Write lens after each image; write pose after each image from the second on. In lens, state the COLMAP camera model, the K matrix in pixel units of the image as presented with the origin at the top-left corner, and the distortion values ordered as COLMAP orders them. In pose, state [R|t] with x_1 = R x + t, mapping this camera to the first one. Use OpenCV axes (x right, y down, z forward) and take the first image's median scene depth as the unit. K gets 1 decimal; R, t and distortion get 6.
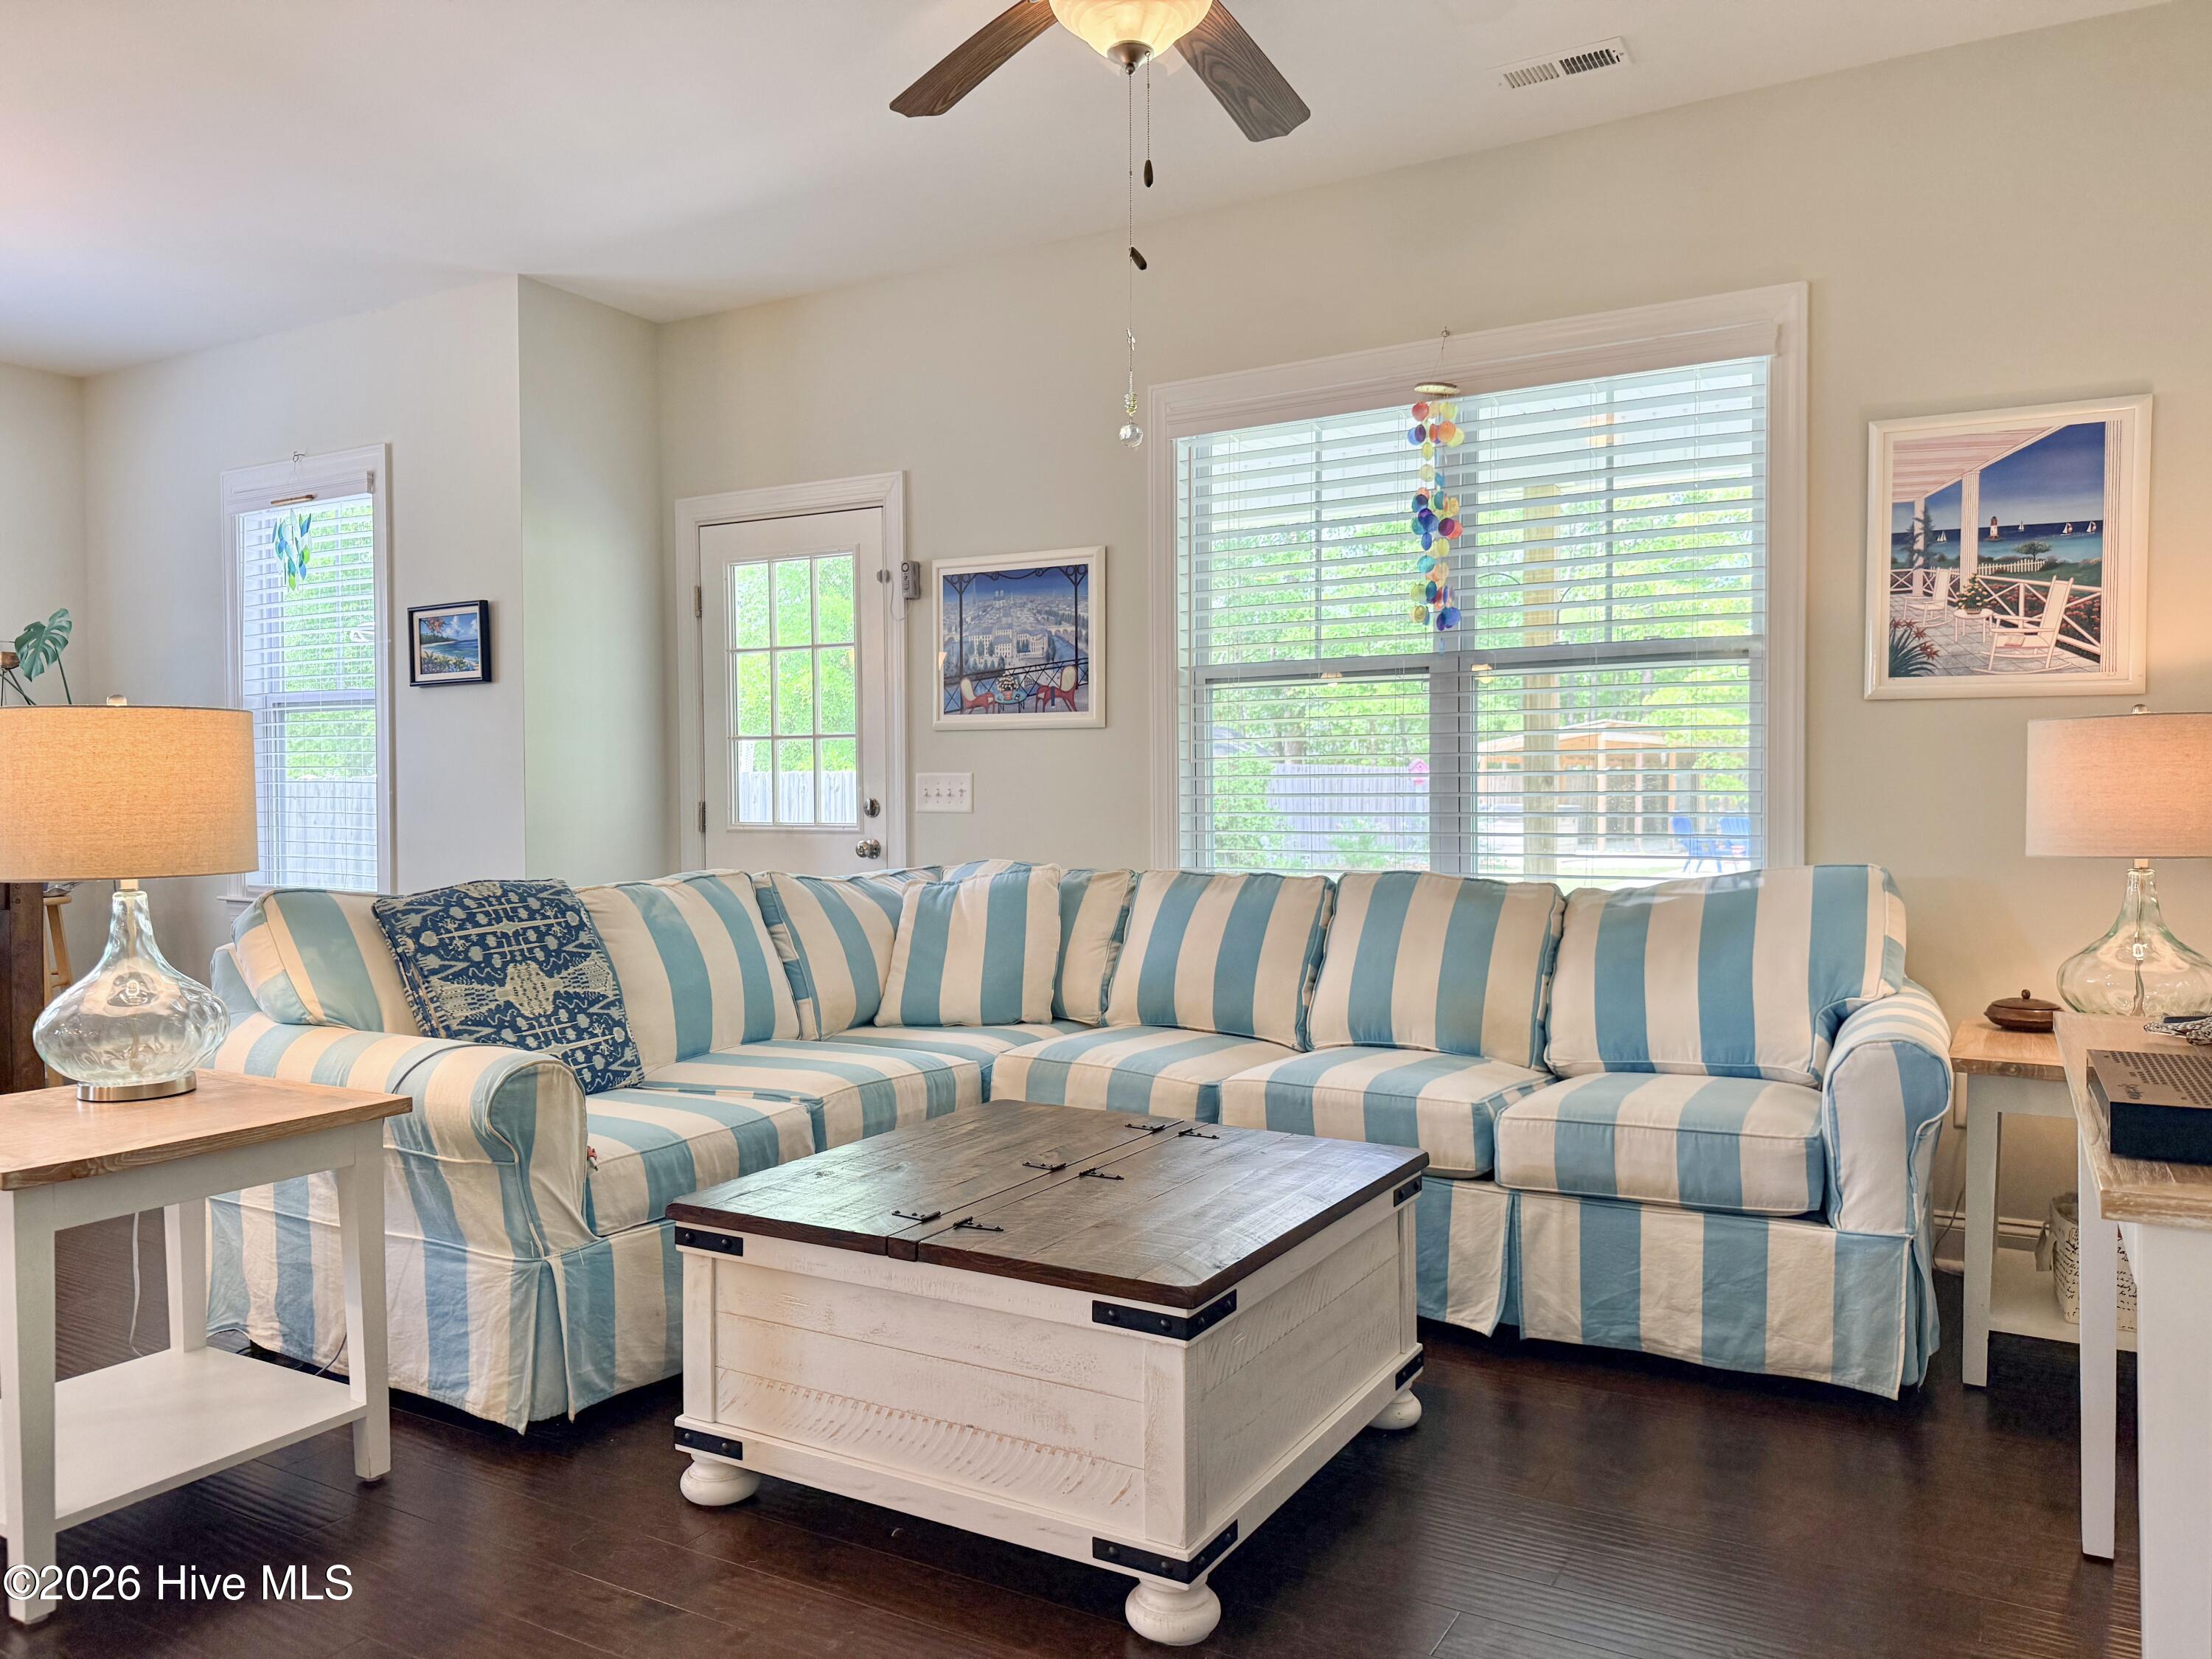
lens RADIAL K [[1558.0, 0, 1109.4], [0, 1558.0, 839.3], [0, 0, 1]] dist [0.118770, -0.205771]
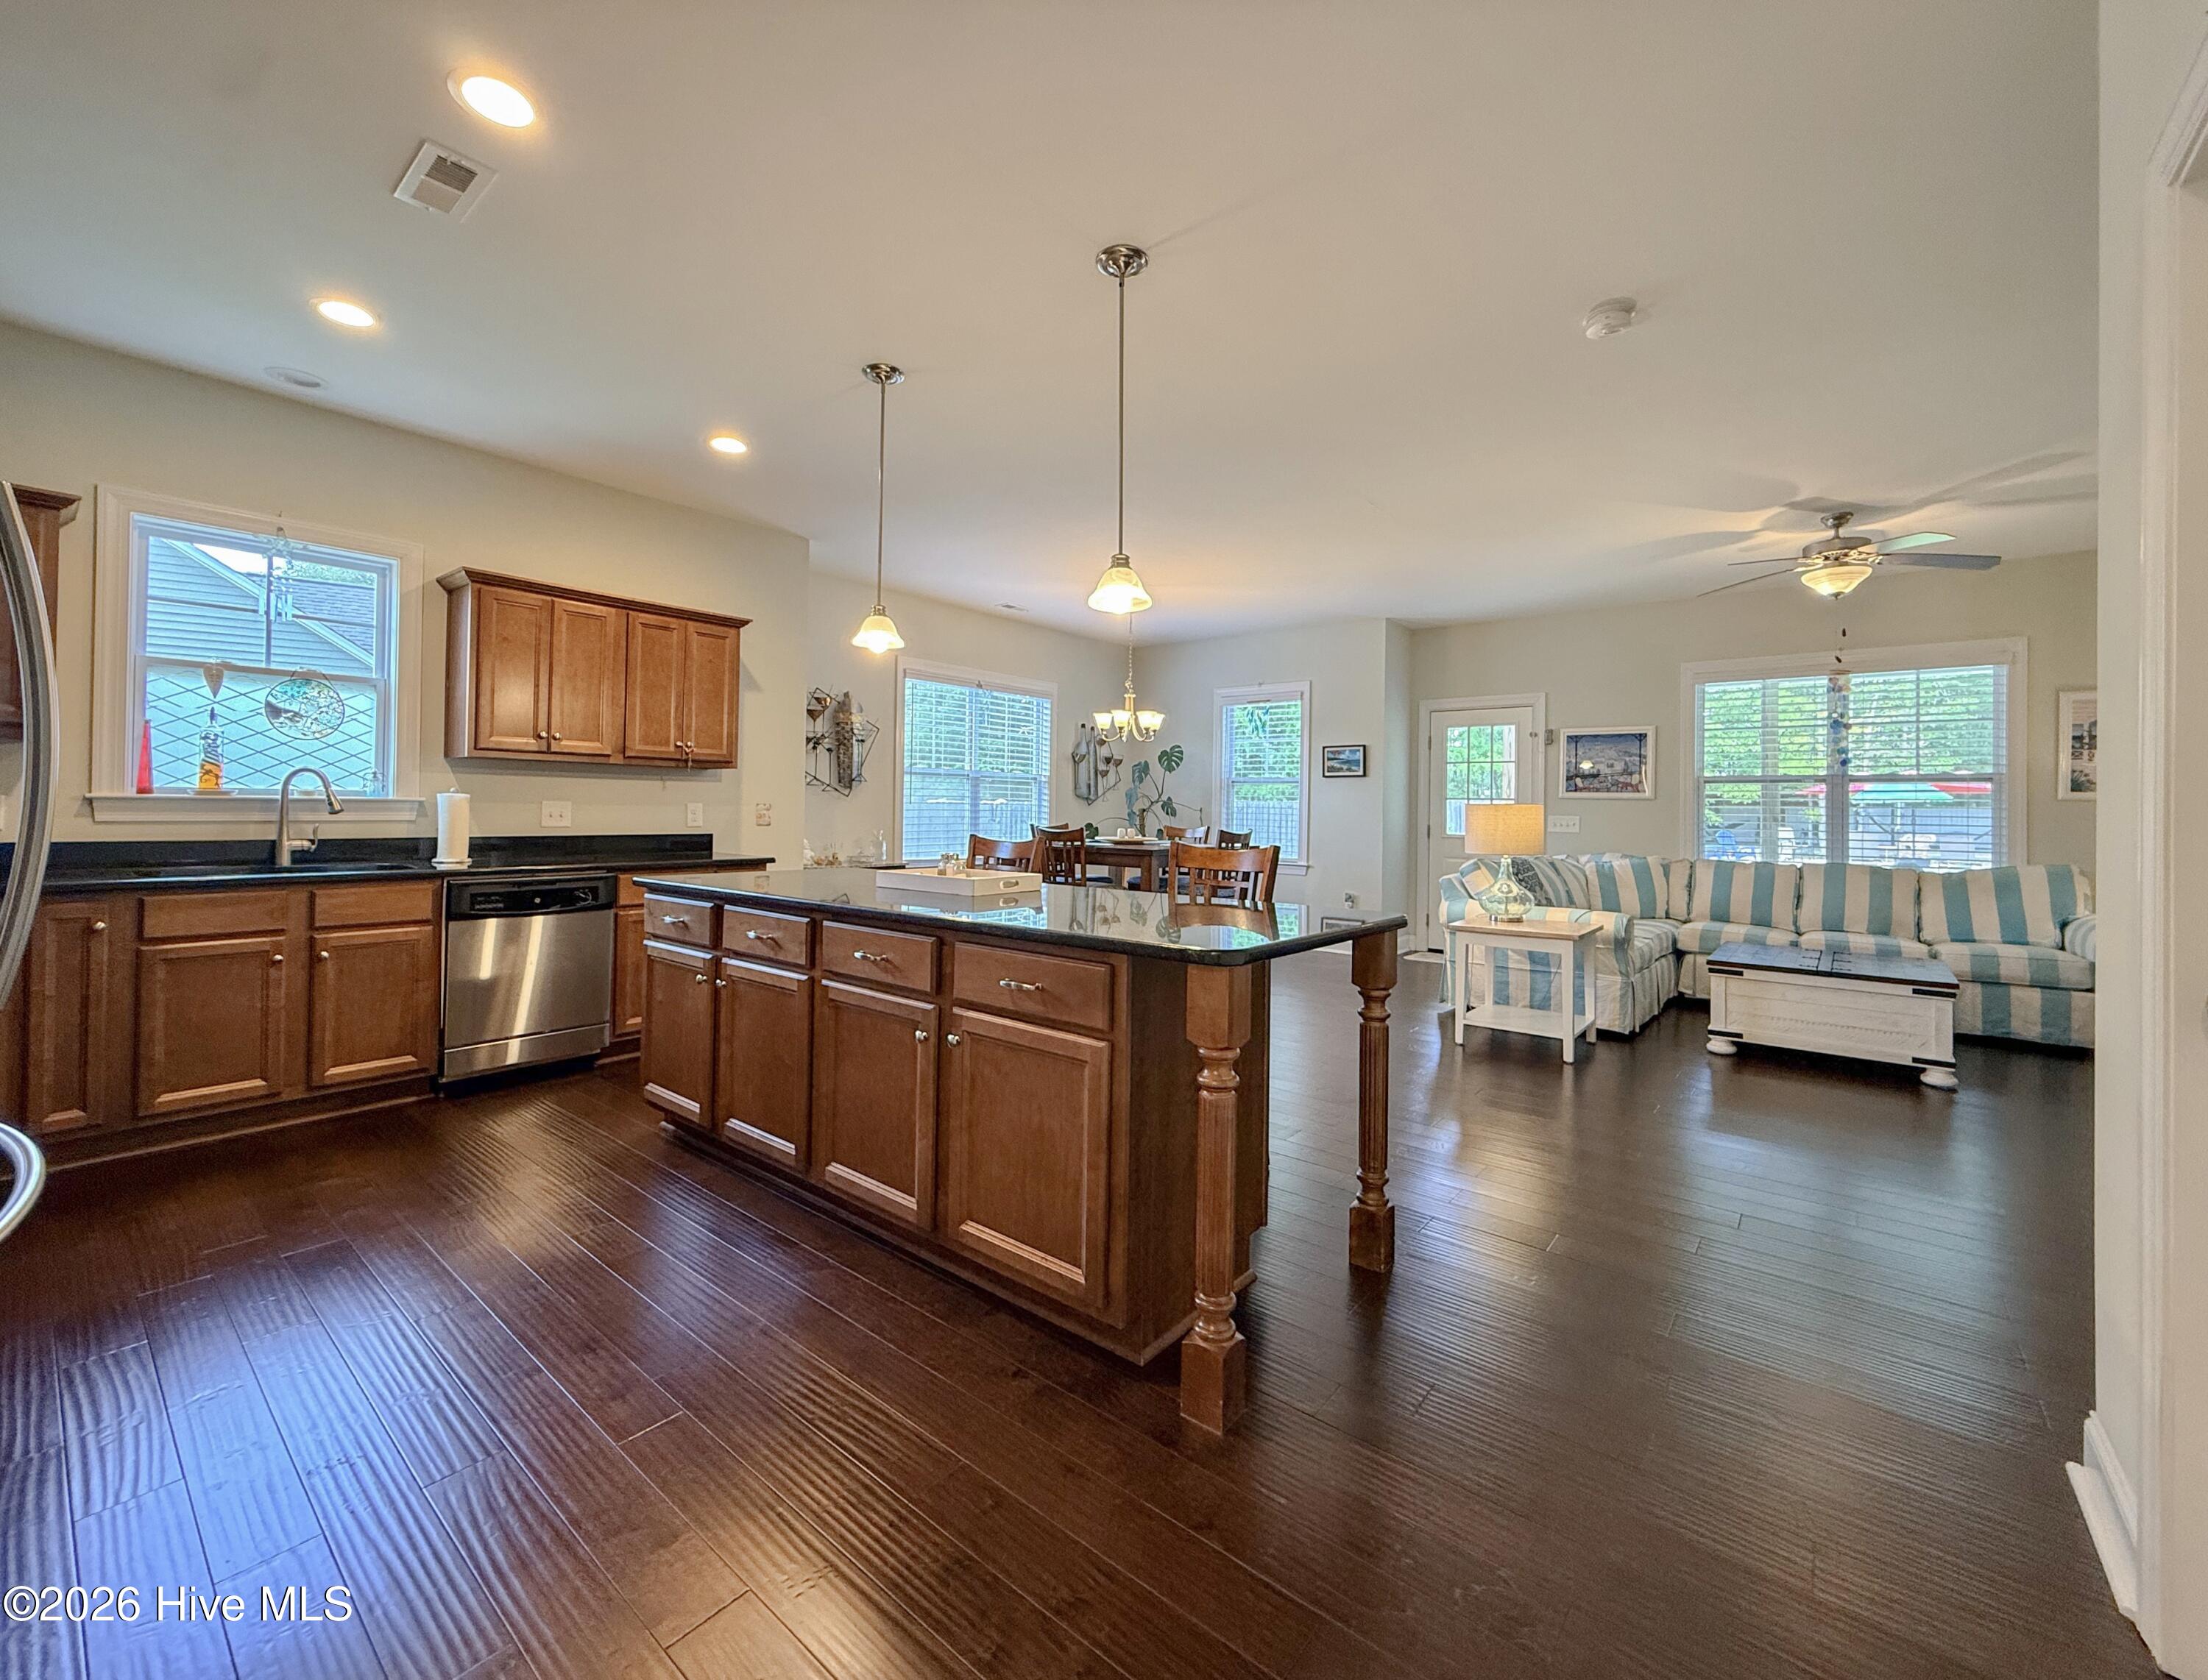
lens RADIAL K [[914.9, 0, 1087.5], [0, 914.9, 801.4], [0, 0, 1]] dist [0.001637, 0.000257]
pose [[0.985033, 0.016064, -0.171613, -0.779763], [-0.022109, 0.999198, -0.033370, -0.002451], [0.170940, 0.036665, 0.984599, -0.692547]]
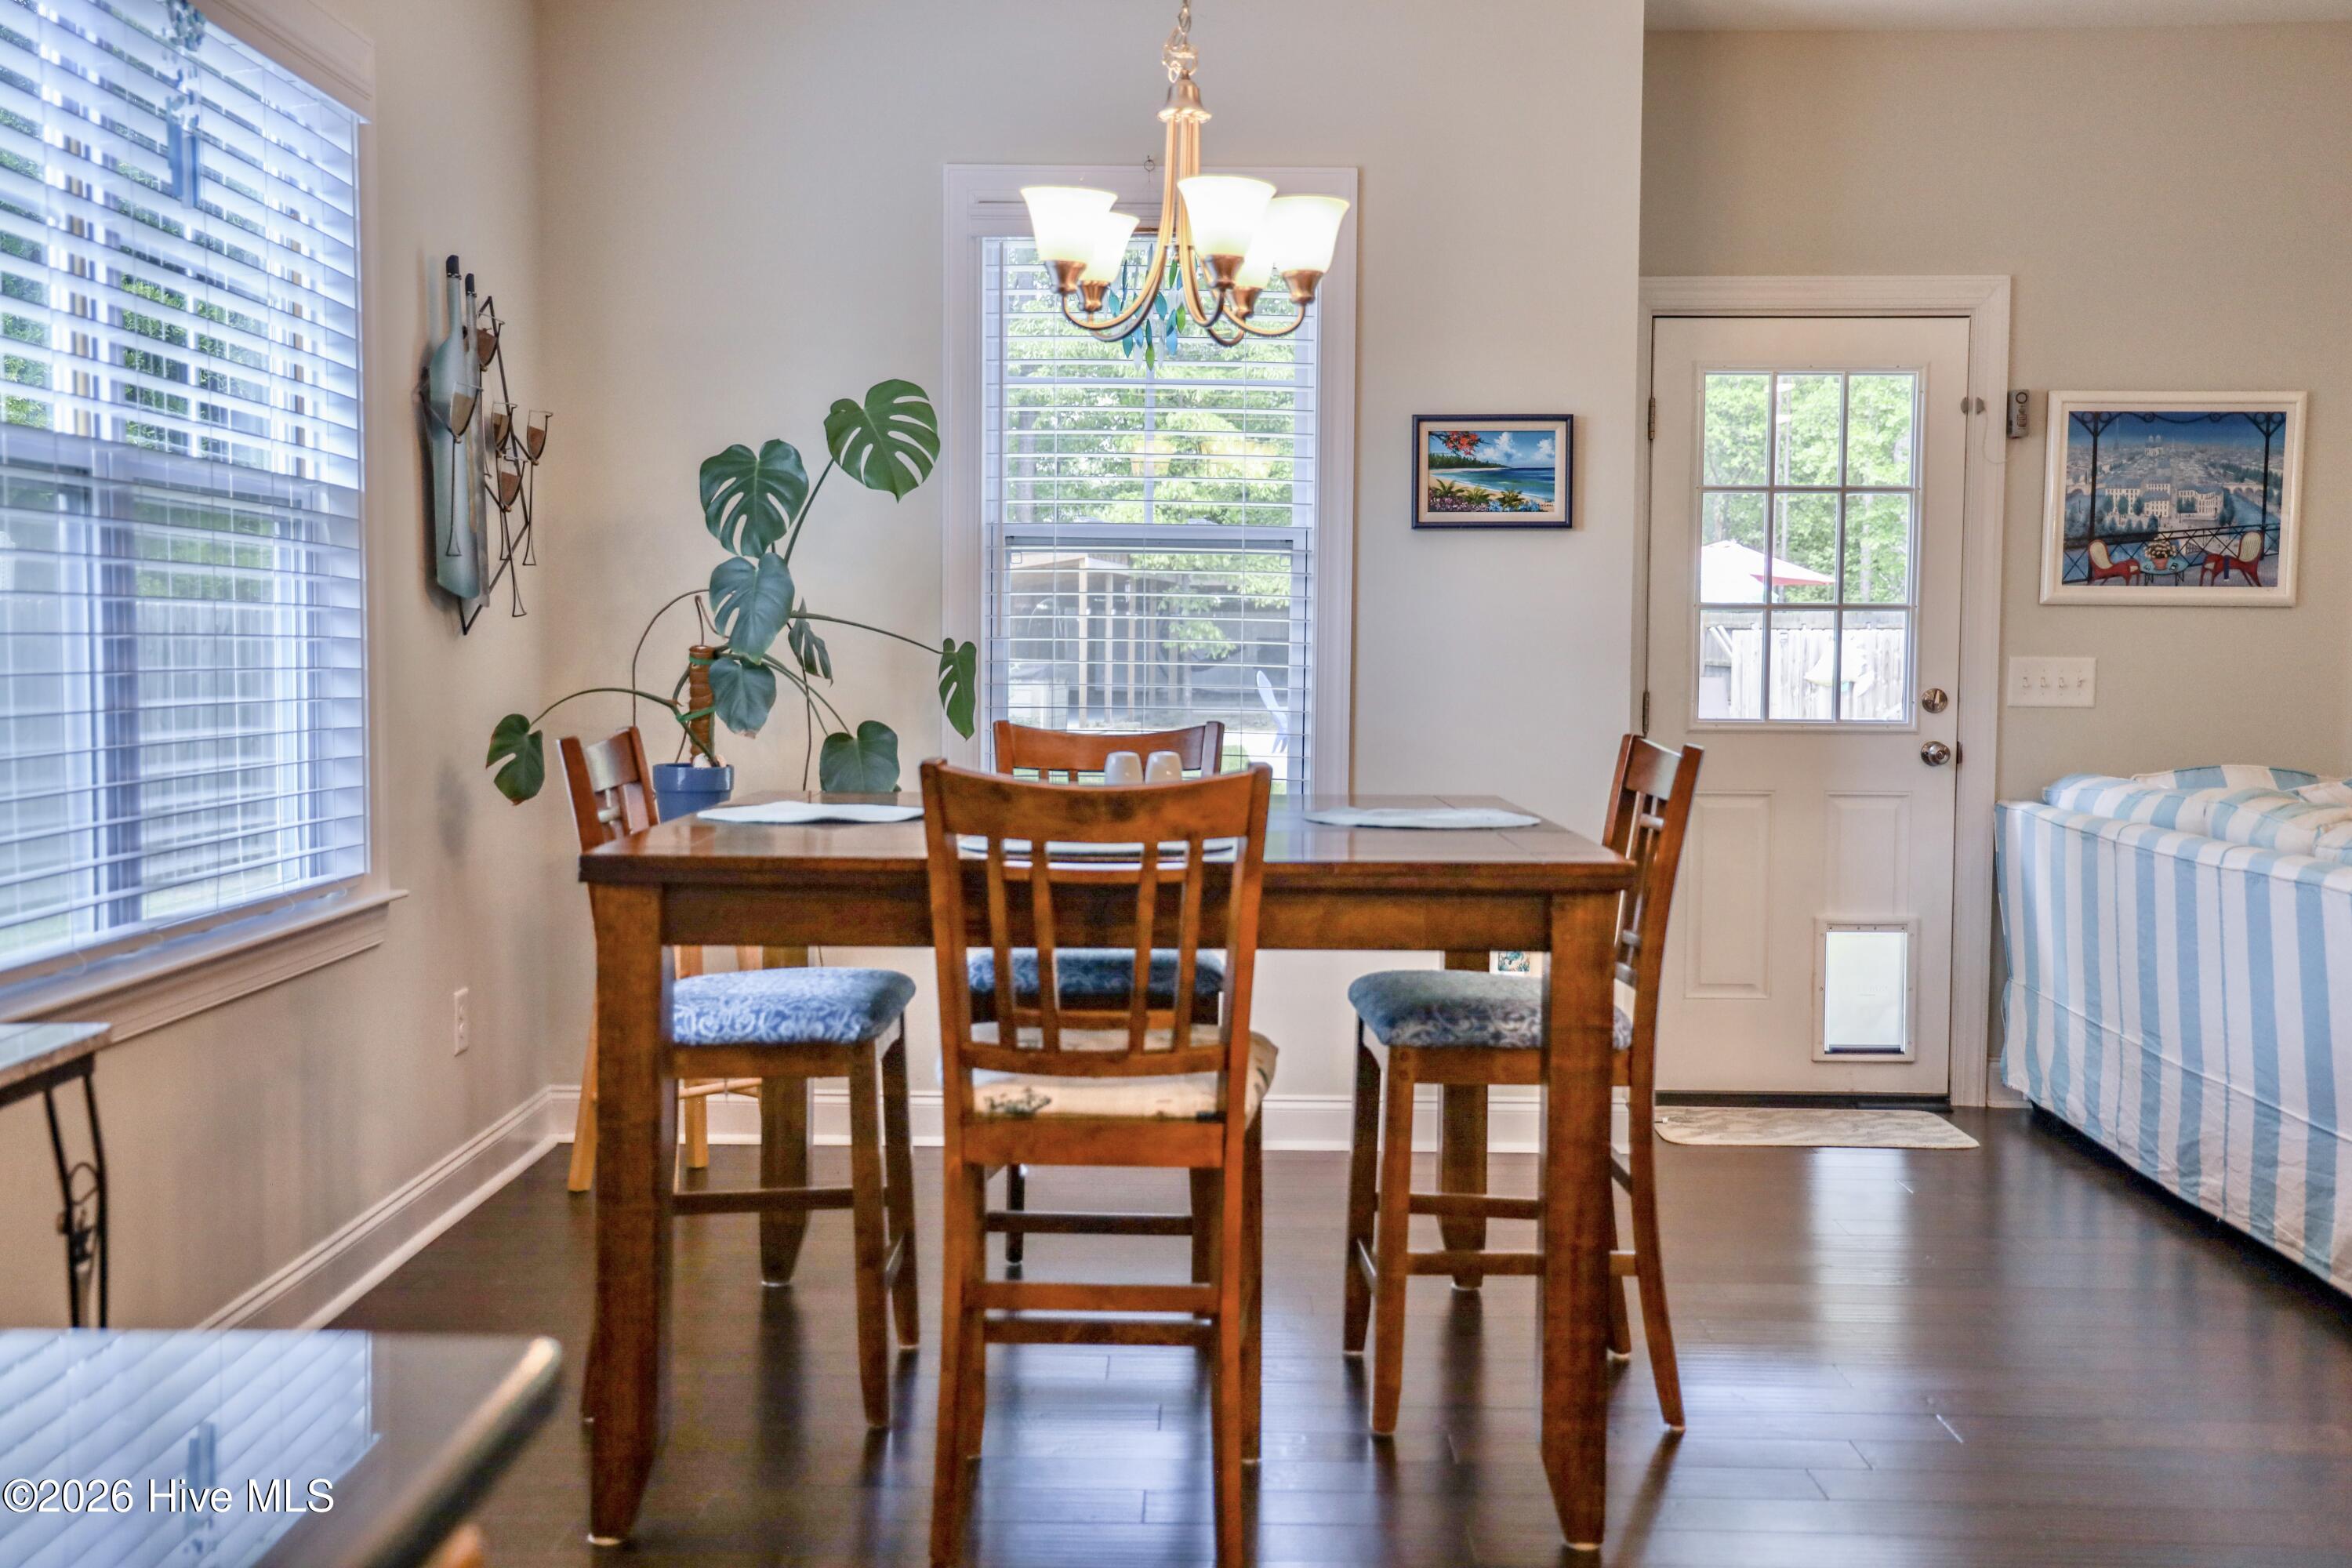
lens RADIAL K [[2451.2, 0, 1176.0], [0, 2451.2, 784.0], [0, 0, 1]] dist [0.006795, 0.189516]
pose [[0.867078, -0.021936, 0.497689, -1.488484], [0.006737, 0.999455, 0.032314, -0.028186], [-0.498127, -0.024666, 0.866753, 0.166101]]
